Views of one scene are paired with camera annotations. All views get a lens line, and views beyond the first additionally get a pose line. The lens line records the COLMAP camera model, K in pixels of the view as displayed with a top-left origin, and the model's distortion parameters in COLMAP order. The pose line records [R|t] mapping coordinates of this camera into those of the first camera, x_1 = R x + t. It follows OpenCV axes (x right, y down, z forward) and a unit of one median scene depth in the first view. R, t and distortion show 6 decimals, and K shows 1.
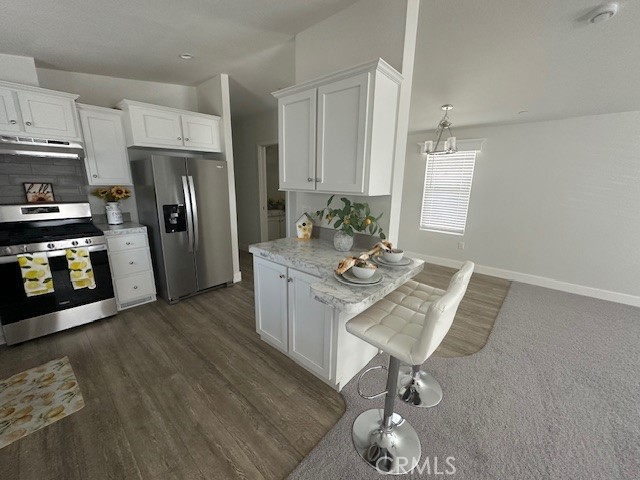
lens RADIAL K [[255.5, 0, 320.3], [0, 255.5, 241.3], [0, 0, 1]] dist [-0.000748, -0.000048]
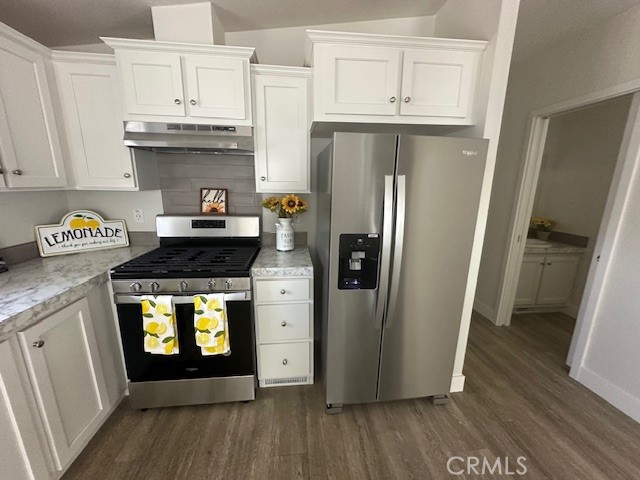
lens RADIAL K [[255.5, 0, 319.3], [0, 255.5, 241.4], [0, 0, 1]] dist [-0.000748, -0.000048]
pose [[0.742190, 0.140333, -0.655332, -0.324582], [-0.153066, 0.987481, 0.038106, -0.143475], [0.652476, 0.072027, 0.754379, 0.608100]]
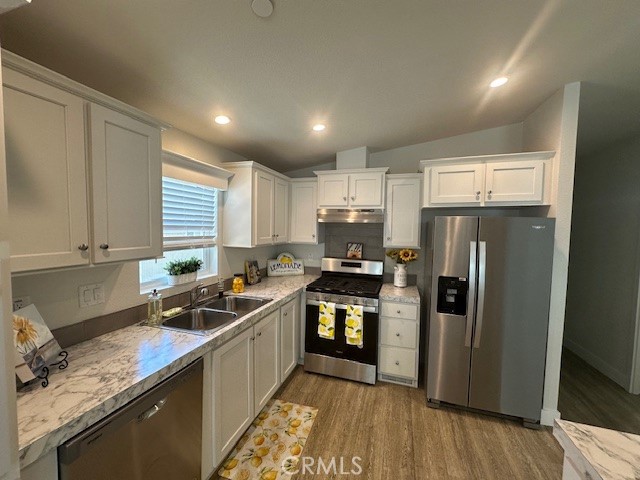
lens RADIAL K [[255.5, 0, 319.6], [0, 255.5, 240.1], [0, 0, 1]] dist [-0.000748, -0.000048]
pose [[0.406773, 0.038059, -0.912736, -0.049303], [-0.219244, 0.973998, -0.057095, -0.128149], [0.886830, 0.223337, 0.404540, 0.330625]]
